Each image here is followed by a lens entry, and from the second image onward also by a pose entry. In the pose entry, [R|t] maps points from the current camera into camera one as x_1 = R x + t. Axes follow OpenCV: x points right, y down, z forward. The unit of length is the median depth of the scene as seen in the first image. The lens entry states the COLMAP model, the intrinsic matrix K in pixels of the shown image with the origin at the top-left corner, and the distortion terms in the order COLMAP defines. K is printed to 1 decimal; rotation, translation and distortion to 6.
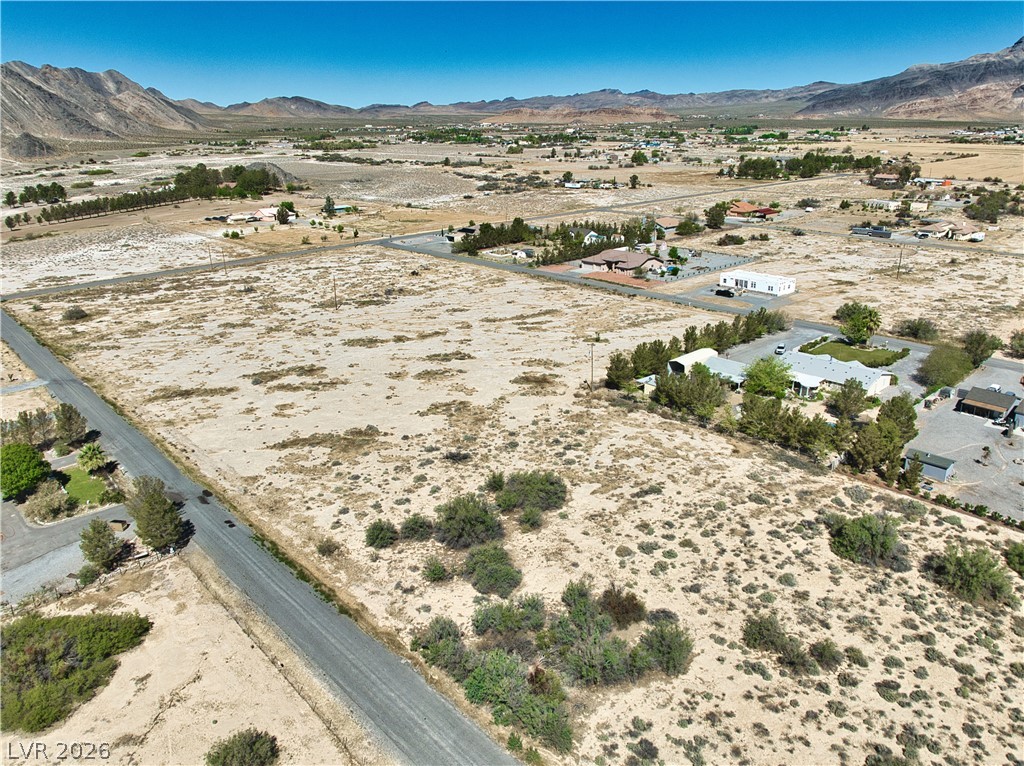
lens RADIAL K [[722.5, 0, 515.9], [0, 722.5, 441.3], [0, 0, 1]] dist [-0.014007, -0.021714]
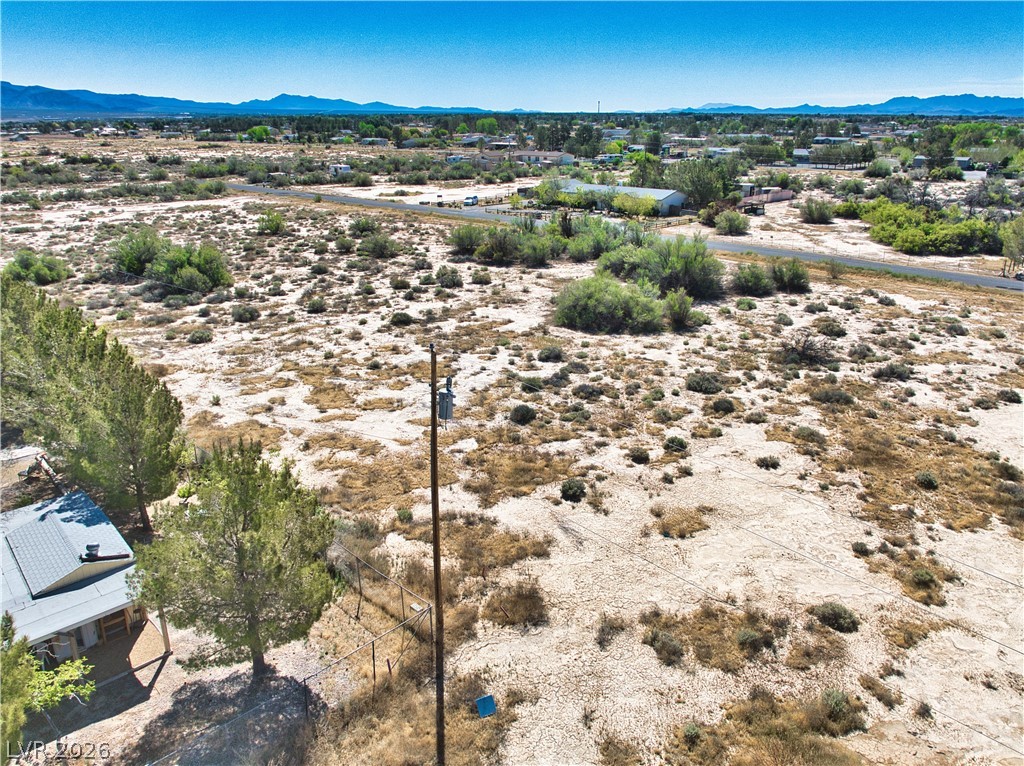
lens RADIAL K [[734.9, 0, 514.1], [0, 734.9, 434.2], [0, 0, 1]] dist [-0.028010, -0.010927]
pose [[-0.998882, 0.037261, -0.029088, 0.119117], [0.003559, 0.672899, 0.739726, -0.295835], [0.047137, 0.738795, -0.672280, 1.416482]]
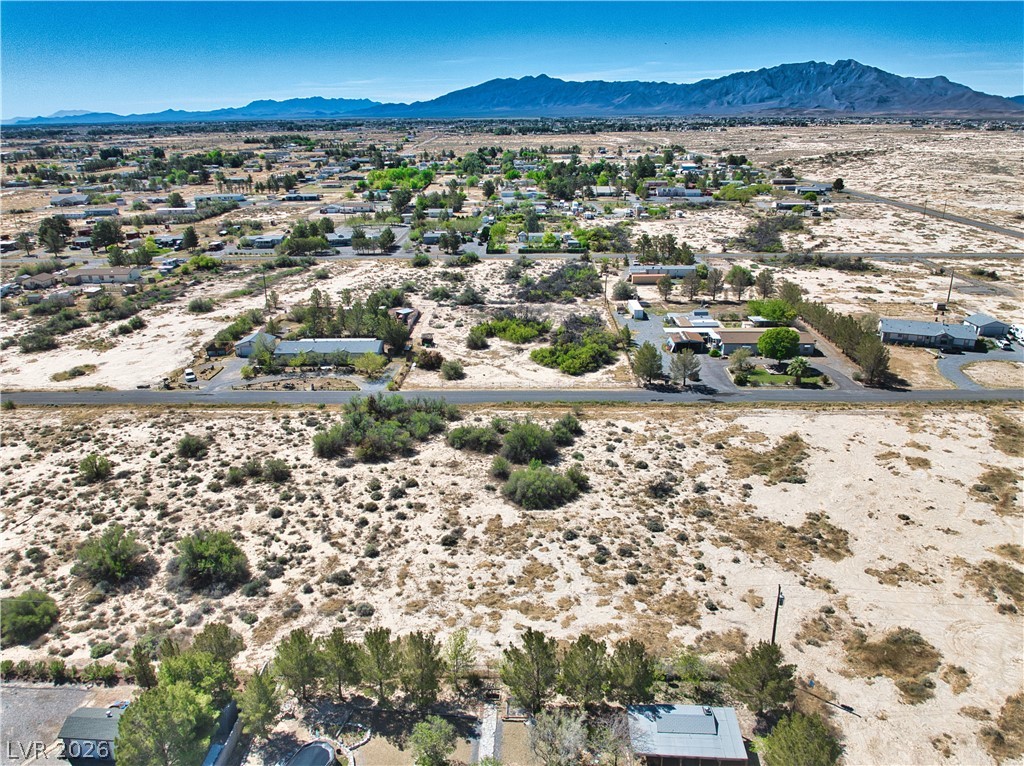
lens RADIAL K [[722.5, 0, 515.9], [0, 722.5, 441.3], [0, 0, 1]] dist [-0.014007, -0.021714]
pose [[-0.696164, 0.315648, -0.644764, 0.637697], [-0.273251, 0.714028, 0.644591, -0.581909], [0.663844, 0.624924, -0.410829, 1.290847]]
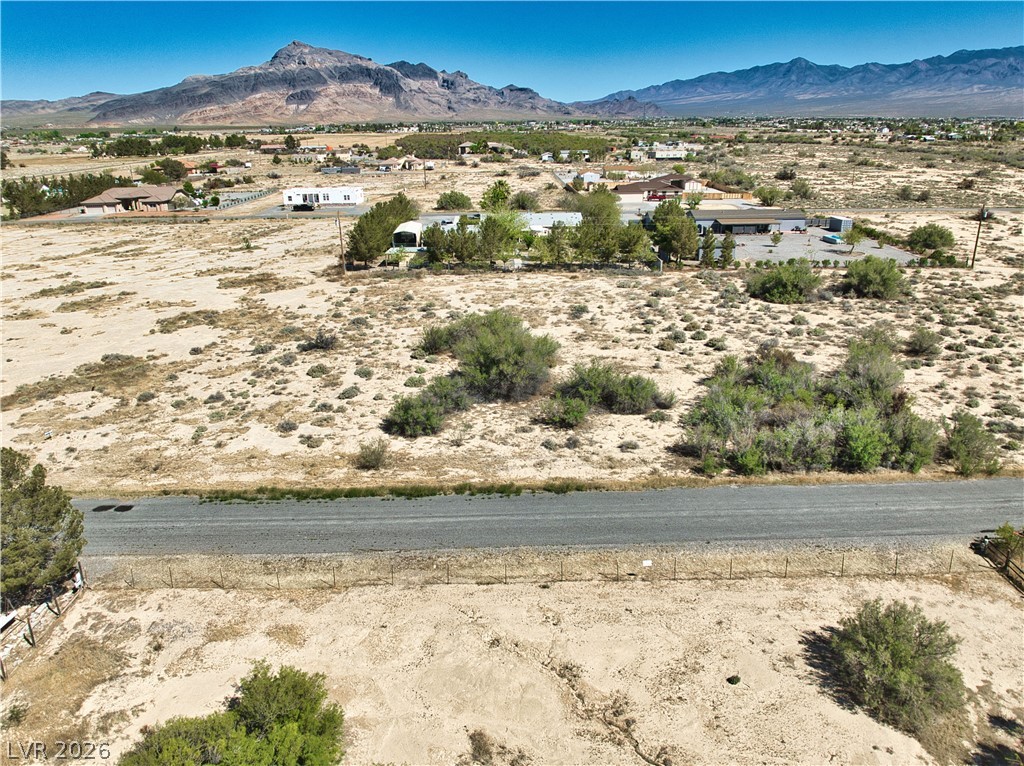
lens RADIAL K [[732.2, 0, 514.8], [0, 732.2, 427.4], [0, 0, 1]] dist [-0.018286, -0.020003]
pose [[0.661123, -0.282769, 0.694952, -0.476926], [0.305893, 0.947367, 0.094470, 0.090188], [-0.685088, 0.150125, 0.712823, 0.445509]]
